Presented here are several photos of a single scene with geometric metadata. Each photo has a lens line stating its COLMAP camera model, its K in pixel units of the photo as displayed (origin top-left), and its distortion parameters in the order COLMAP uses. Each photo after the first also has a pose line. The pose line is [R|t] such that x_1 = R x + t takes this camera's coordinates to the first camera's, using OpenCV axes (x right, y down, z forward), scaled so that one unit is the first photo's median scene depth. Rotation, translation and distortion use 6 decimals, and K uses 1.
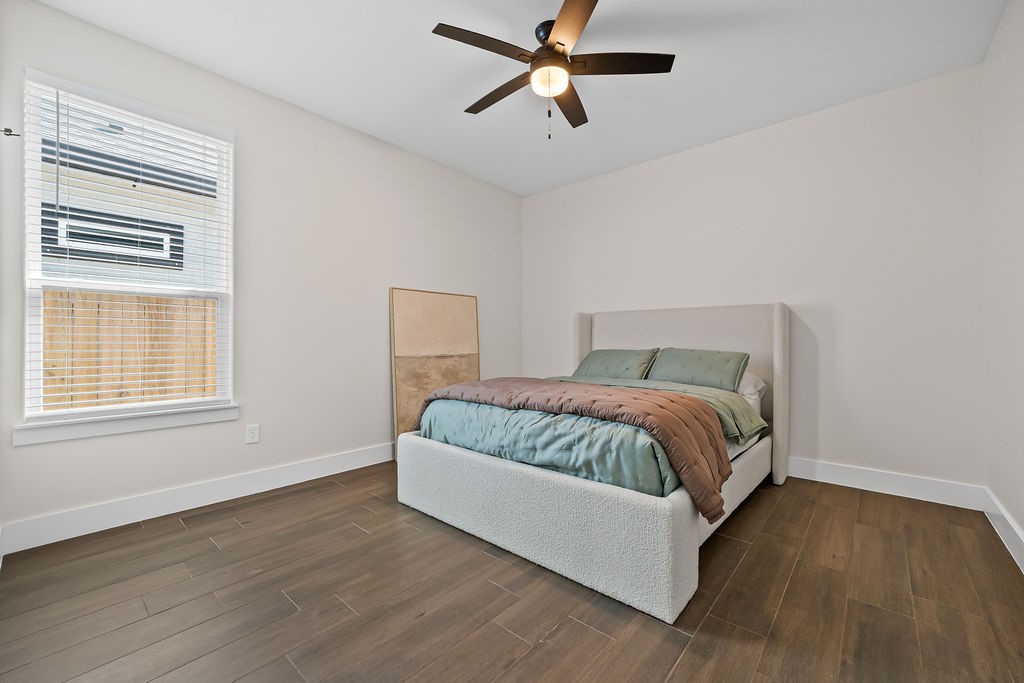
lens RADIAL K [[406.2, 0, 514.5], [0, 406.2, 336.4], [0, 0, 1]] dist [-0.002109, 0.000160]
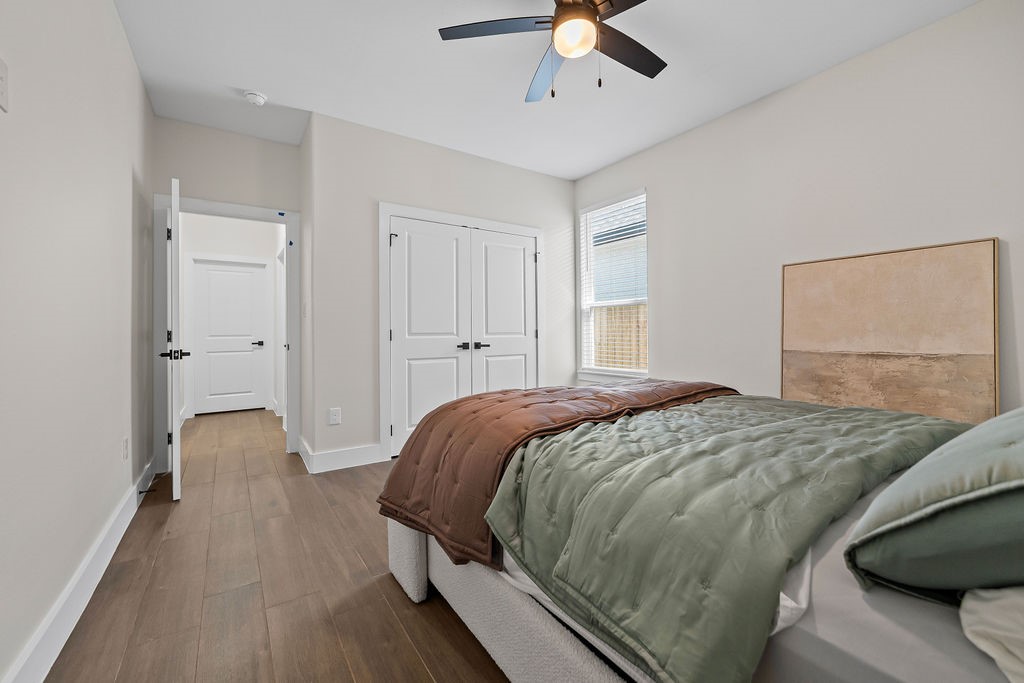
lens RADIAL K [[406.2, 0, 514.5], [0, 406.2, 336.4], [0, 0, 1]] dist [-0.002109, 0.000160]
pose [[-0.222287, 0.008224, -0.974947, 0.571320], [0.020262, 0.999787, 0.003814, 0.008222], [0.974771, -0.018907, -0.222406, 0.636101]]
